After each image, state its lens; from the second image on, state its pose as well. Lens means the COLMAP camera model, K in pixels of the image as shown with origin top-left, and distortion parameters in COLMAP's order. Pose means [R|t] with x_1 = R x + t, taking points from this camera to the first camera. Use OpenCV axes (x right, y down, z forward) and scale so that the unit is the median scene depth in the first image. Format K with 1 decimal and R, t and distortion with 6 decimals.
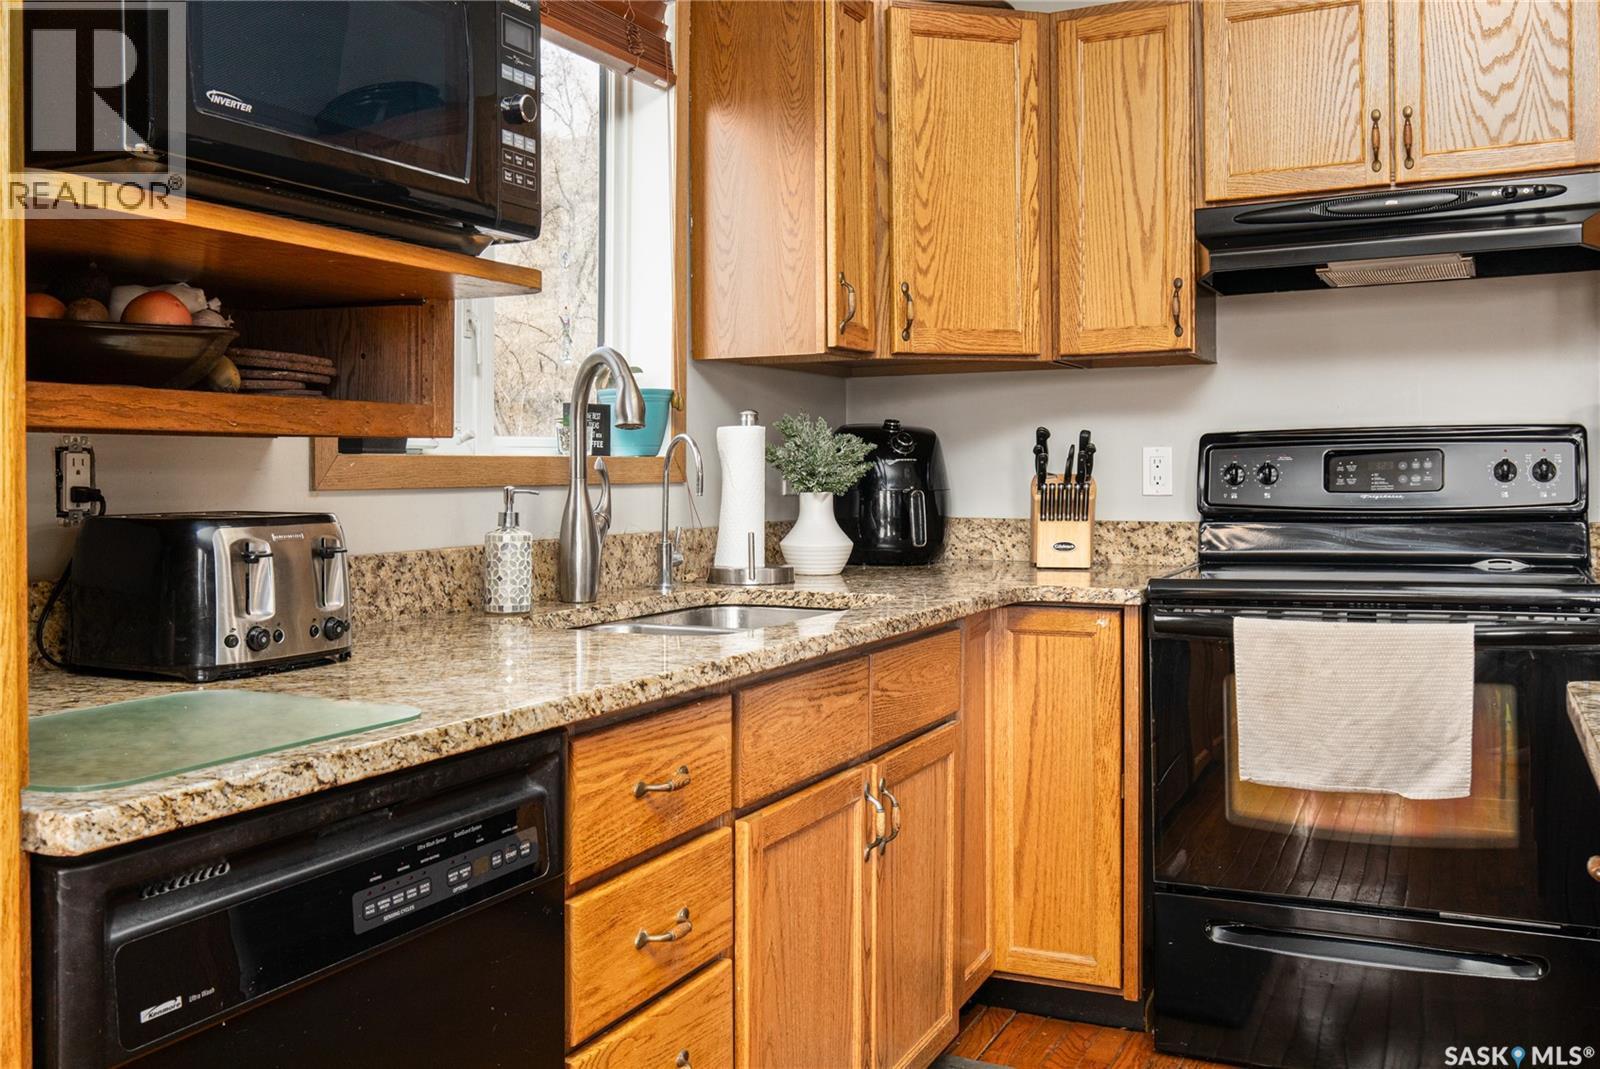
lens RADIAL K [[1477.2, 0, 800.0], [0, 1477.2, 534.5], [0, 0, 1]] dist [0.003109, 0.003924]
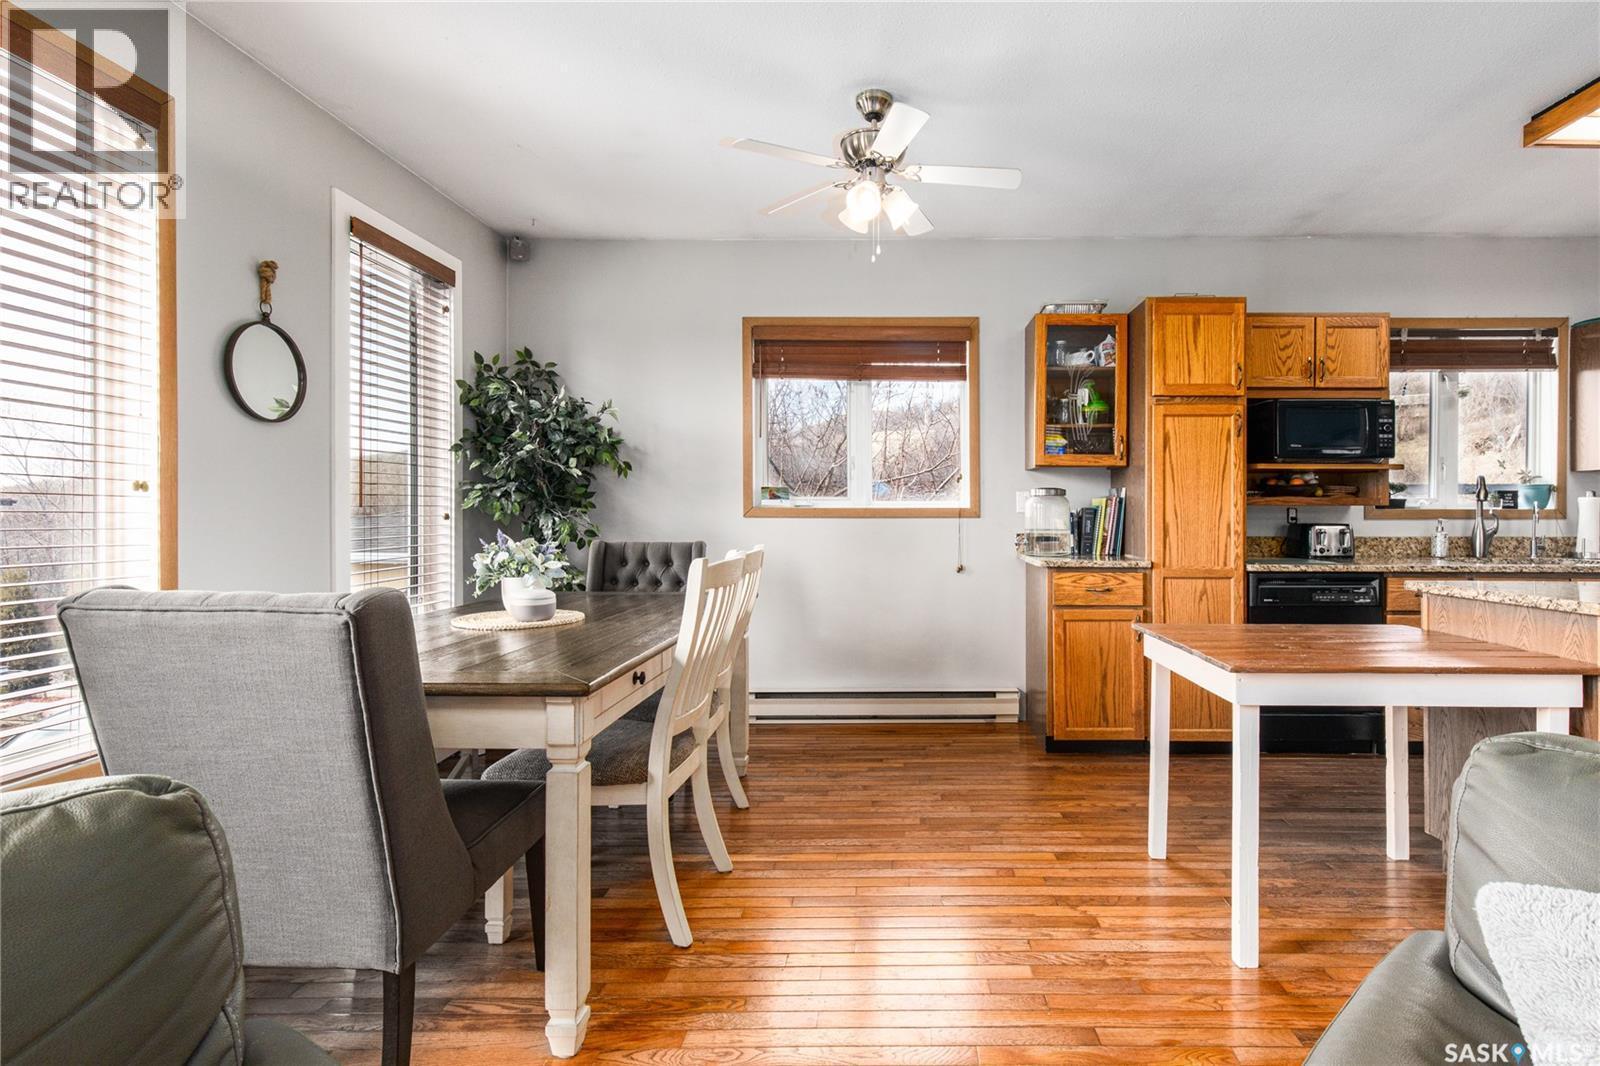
lens RADIAL K [[761.3, 0, 886.8], [0, 761.3, 518.0], [0, 0, 1]] dist [0.000497, 0.000009]
pose [[0.423765, 0.011011, -0.905705, 0.871228], [-0.042412, 0.999071, -0.007697, 0.033371], [0.904779, 0.041675, 0.423838, -0.887421]]
